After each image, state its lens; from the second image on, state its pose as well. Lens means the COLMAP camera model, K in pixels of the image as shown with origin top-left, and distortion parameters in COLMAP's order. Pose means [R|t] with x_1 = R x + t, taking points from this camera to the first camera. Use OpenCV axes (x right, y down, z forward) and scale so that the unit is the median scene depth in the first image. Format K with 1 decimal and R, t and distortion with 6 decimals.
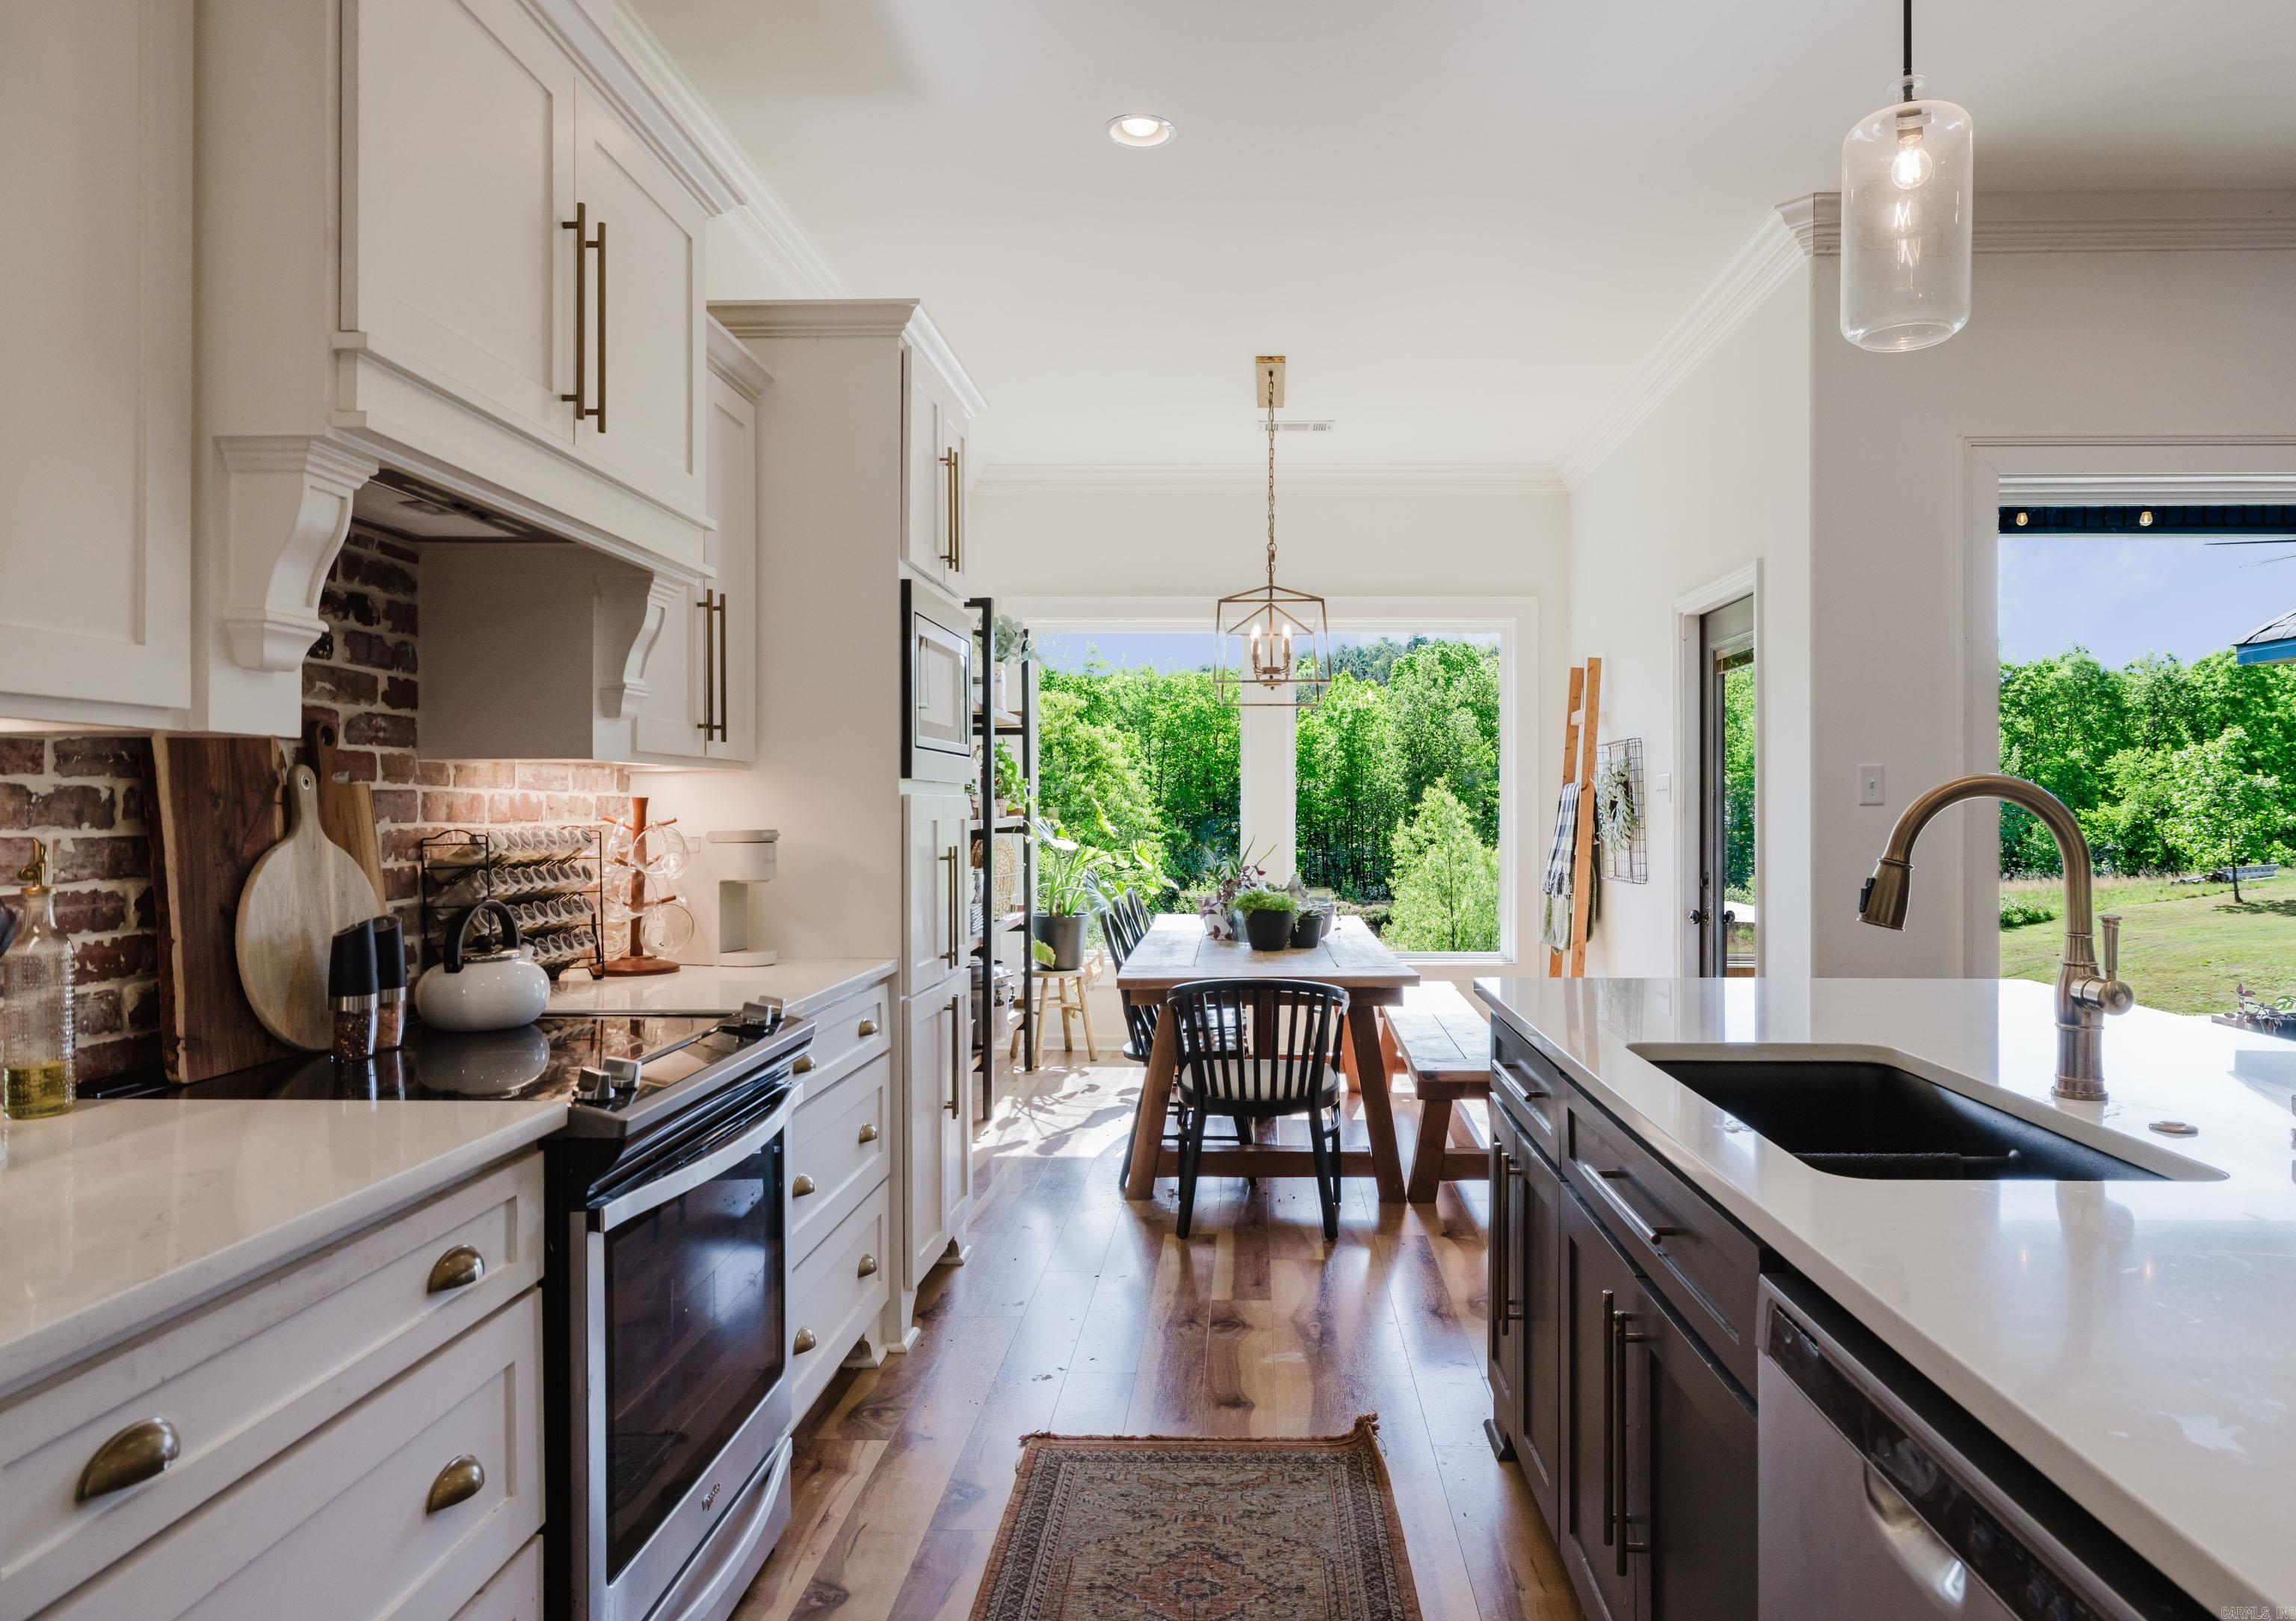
lens RADIAL K [[1396.9, 0, 1233.0], [0, 1396.9, 810.9], [0, 0, 1]] dist [-0.000984, 0.000177]
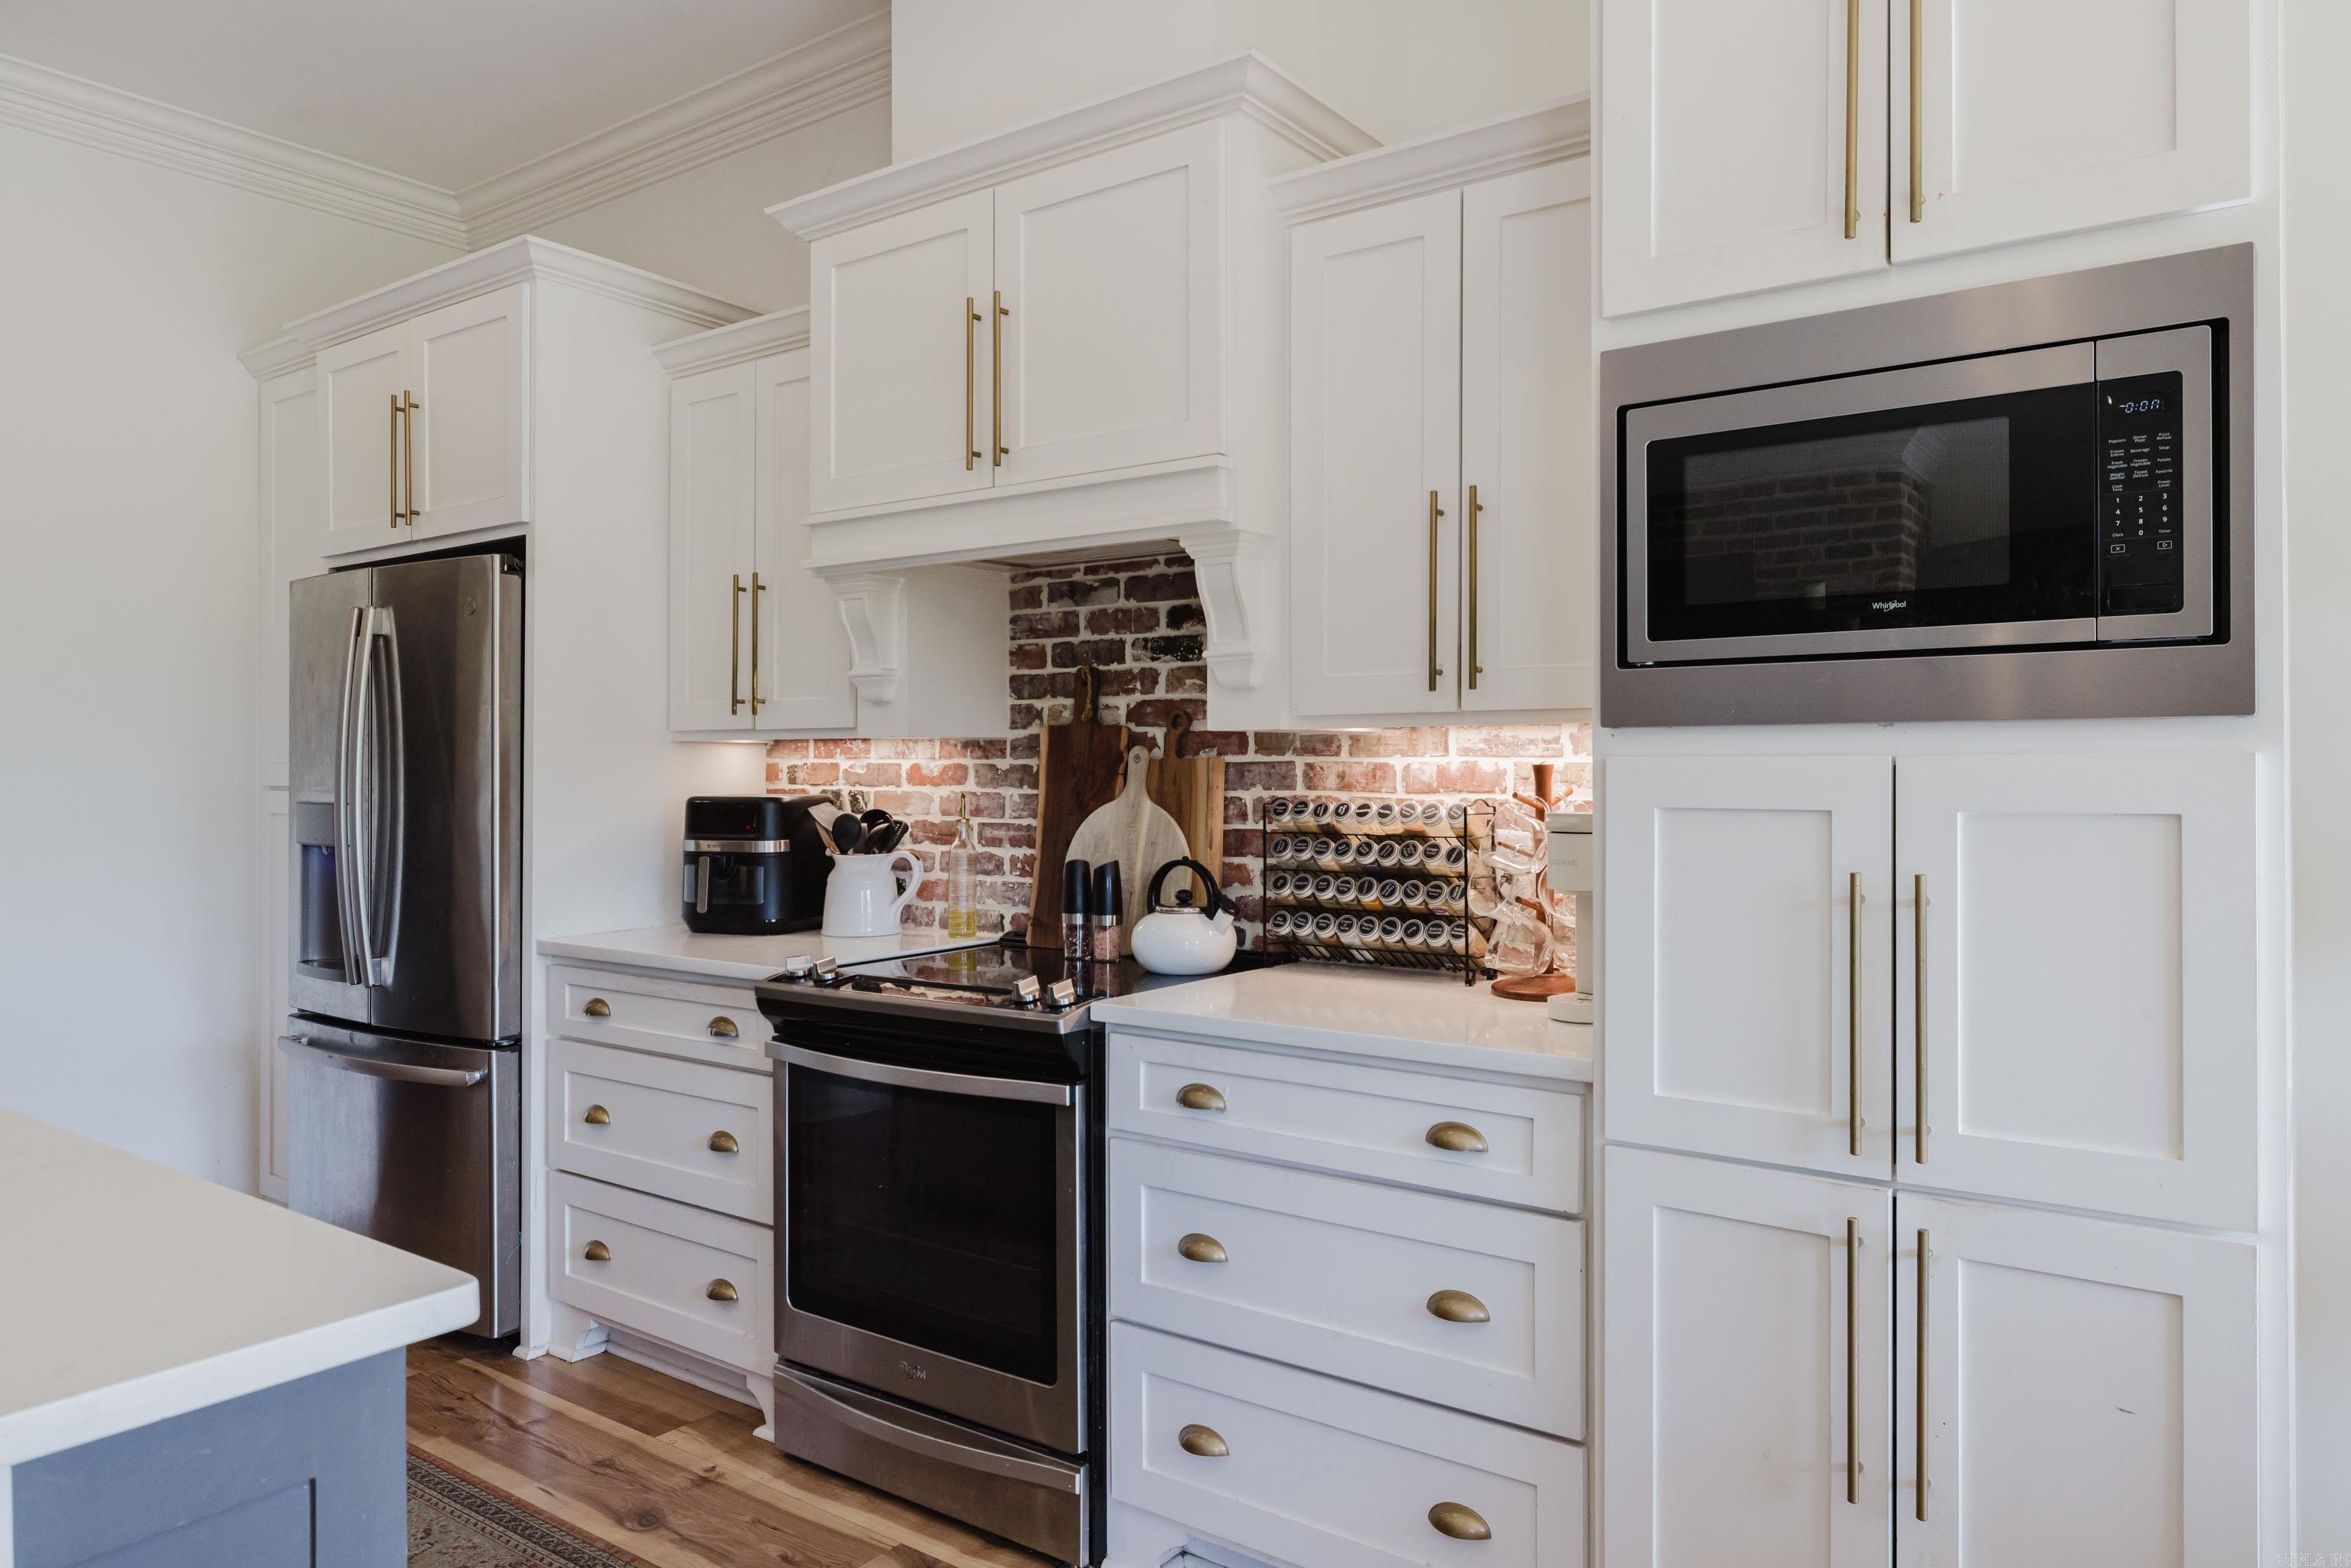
lens RADIAL K [[1534.8, 0, 1142.2], [0, 1534.8, 756.2], [0, 0, 1]] dist [-0.003884, -0.000210]
pose [[-0.588817, -0.004981, -0.808251, 0.173325], [0.000285, 0.999980, -0.006370, -0.004172], [0.808266, -0.003981, -0.588804, 0.602282]]
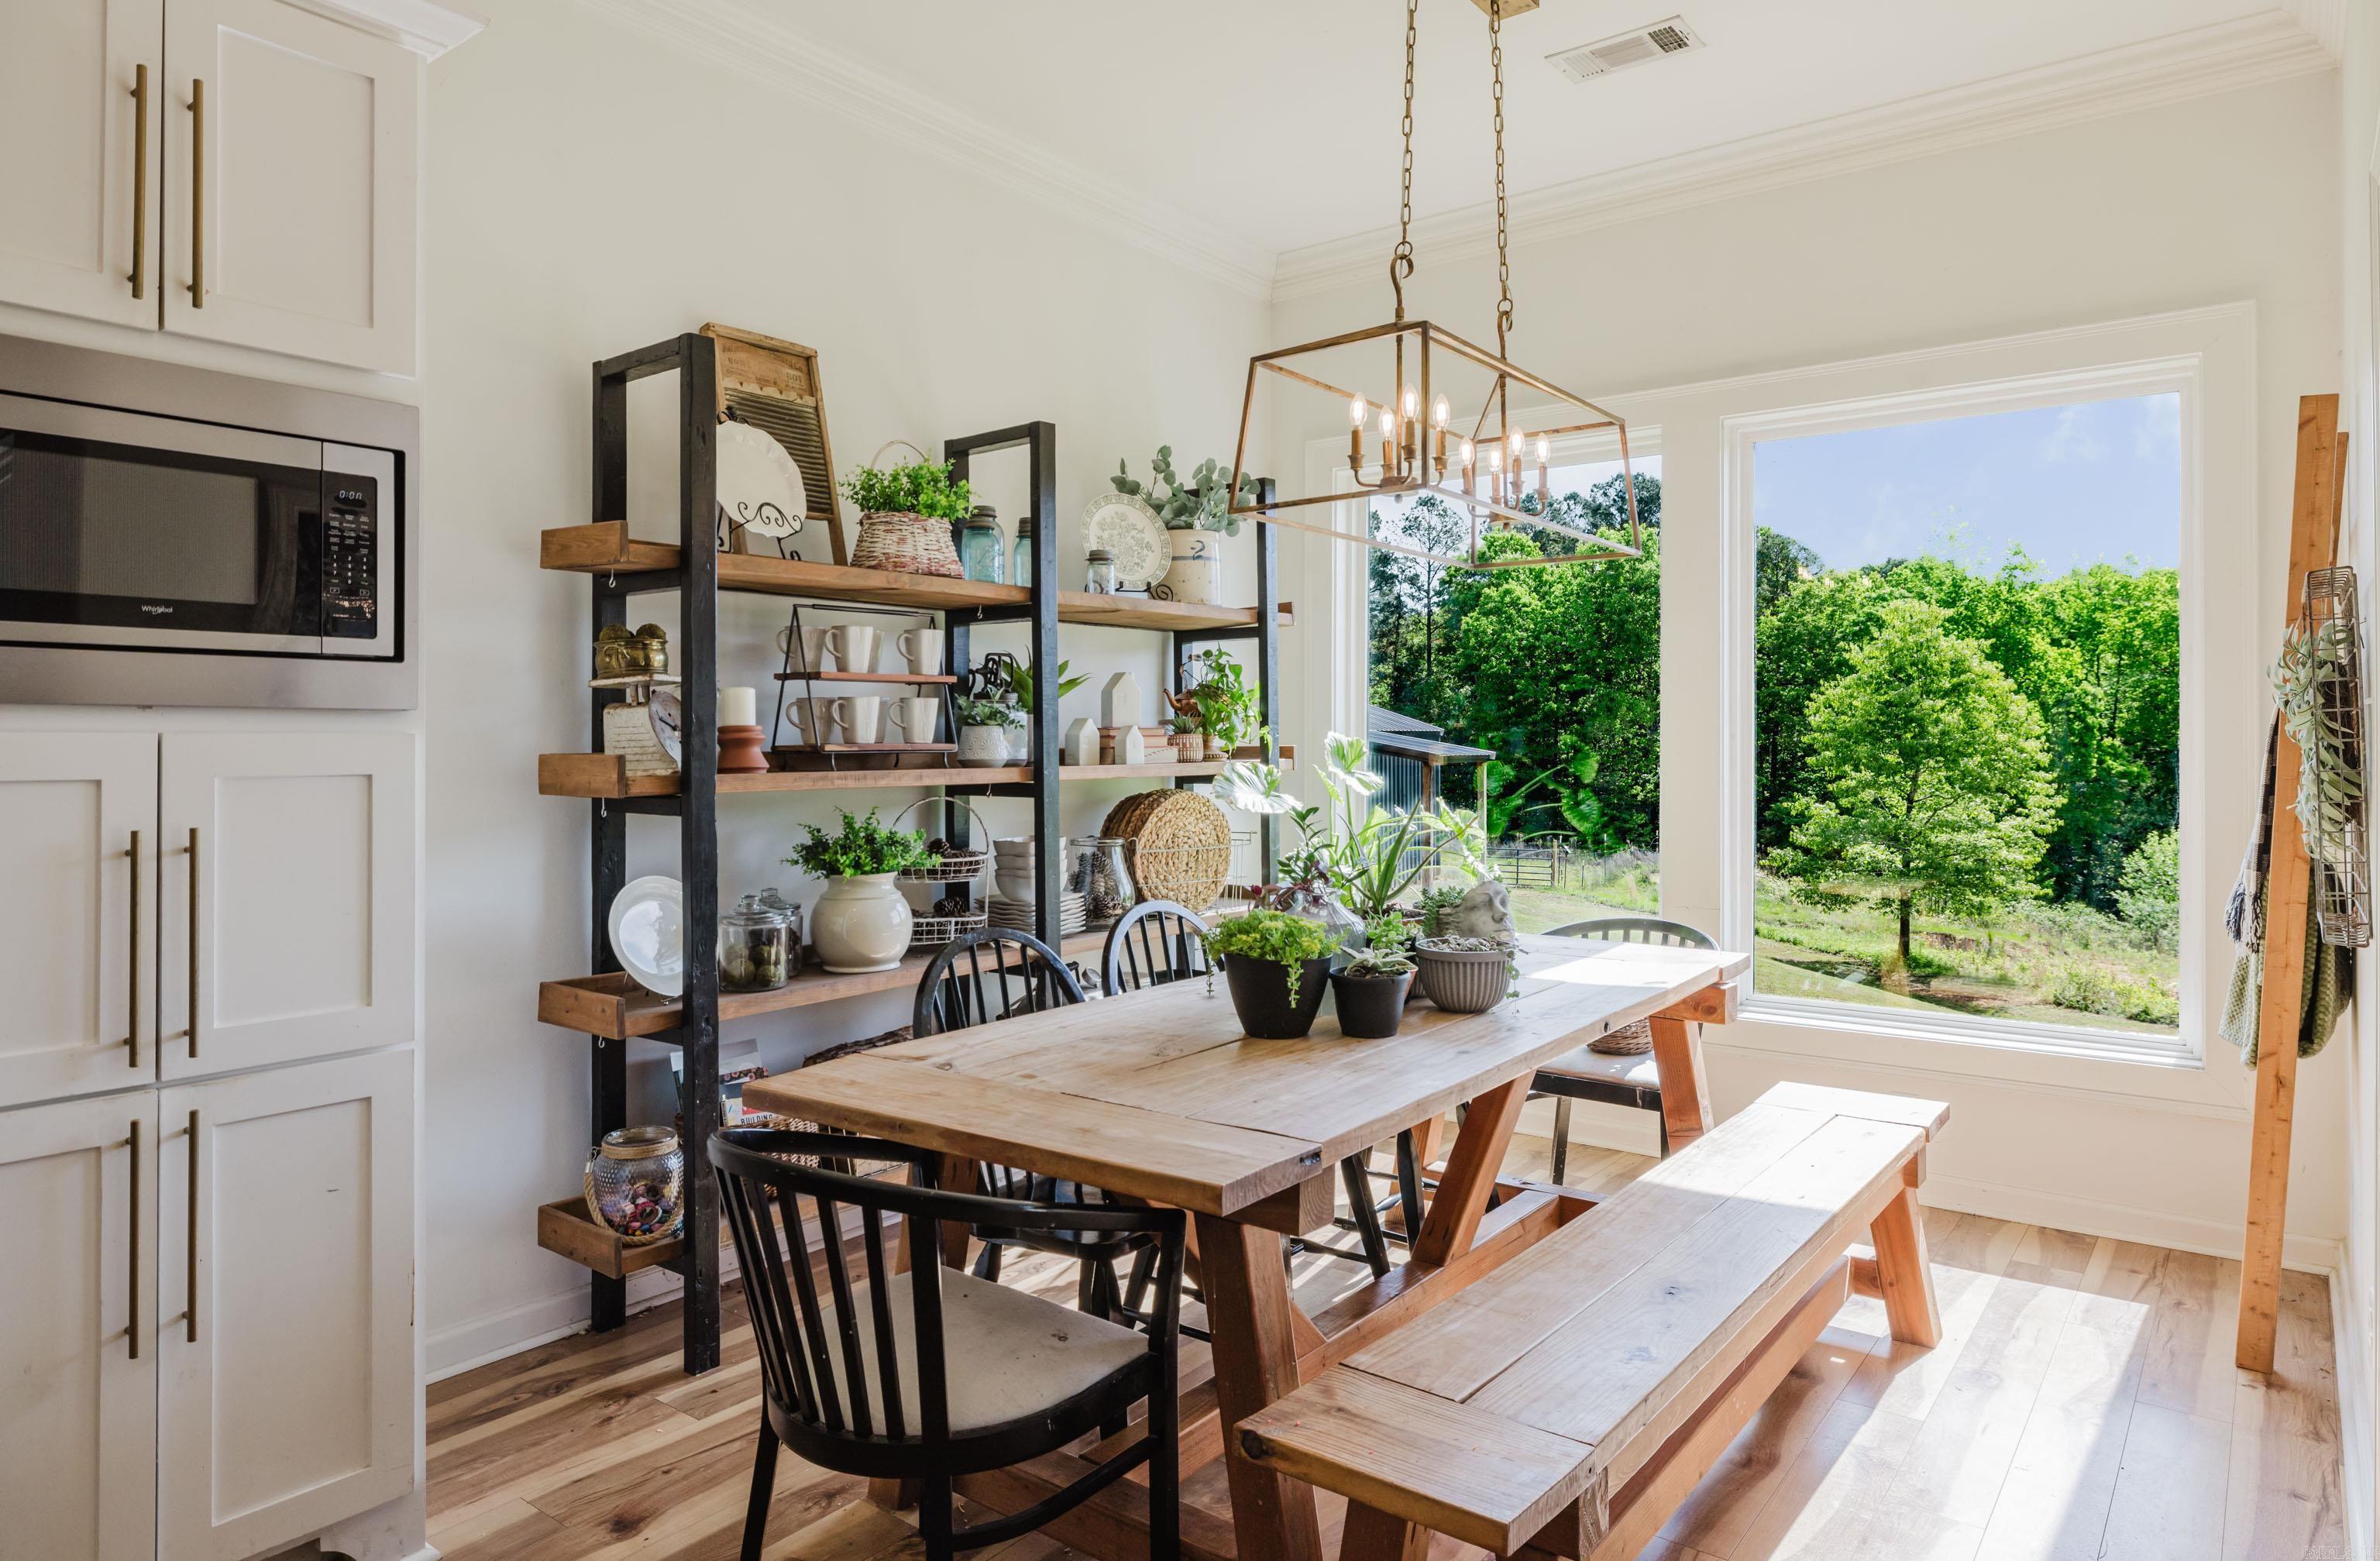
lens RADIAL K [[1422.2, 0, 1229.4], [0, 1422.2, 738.7], [0, 0, 1]] dist [0.002476, -0.002454]
pose [[0.809055, -0.003131, -0.587724, 0.240351], [0.001275, 0.999993, -0.003571, -0.003423], [0.587731, 0.002140, 0.809054, 0.443949]]
